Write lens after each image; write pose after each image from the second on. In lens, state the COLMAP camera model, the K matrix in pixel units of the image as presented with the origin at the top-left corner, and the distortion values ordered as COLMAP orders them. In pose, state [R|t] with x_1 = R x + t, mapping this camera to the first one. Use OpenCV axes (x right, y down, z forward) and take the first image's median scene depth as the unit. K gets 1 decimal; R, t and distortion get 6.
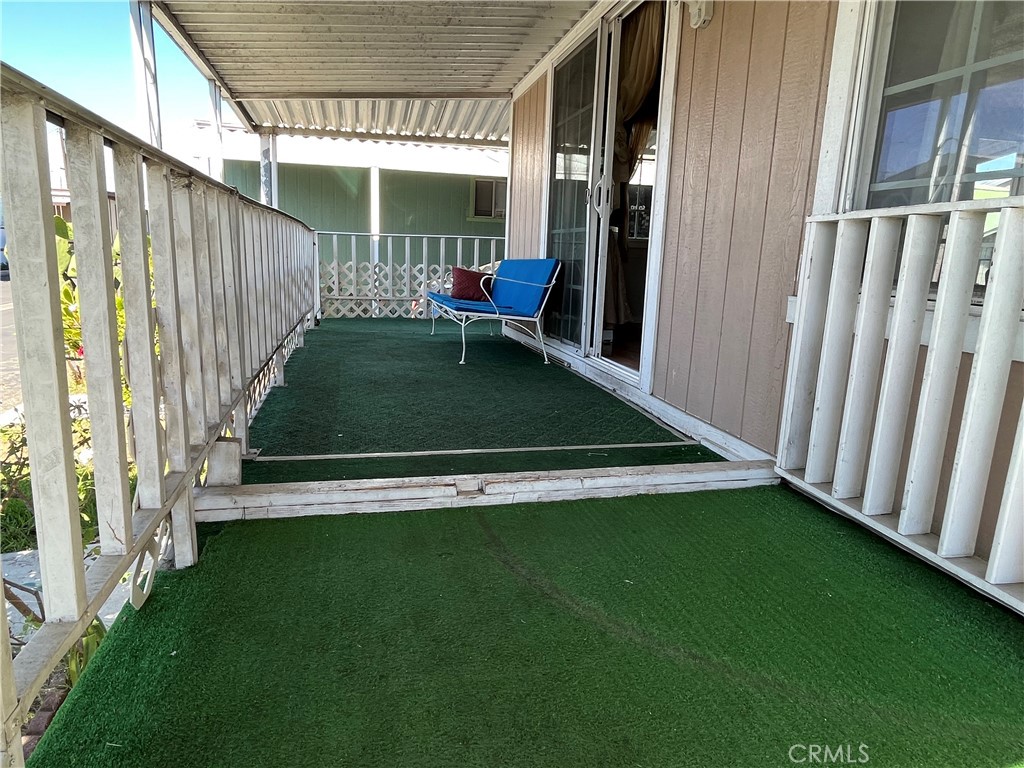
lens RADIAL K [[631.5, 0, 508.1], [0, 631.5, 384.3], [0, 0, 1]] dist [-0.000522, 0.000857]
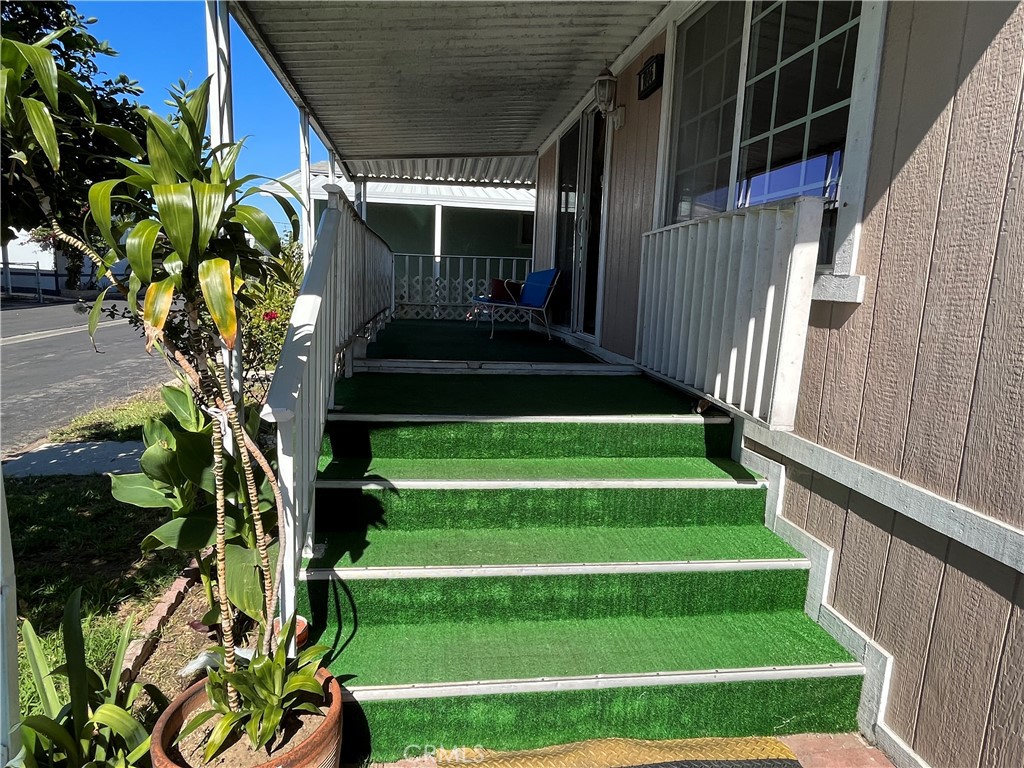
lens RADIAL K [[631.5, 0, 513.9], [0, 631.5, 383.3], [0, 0, 1]] dist [-0.000522, 0.000857]
pose [[0.996056, 0.016846, -0.087119, 0.071599], [-0.021112, 0.998611, -0.048280, 0.093064], [0.086184, 0.049929, 0.995027, -0.297369]]
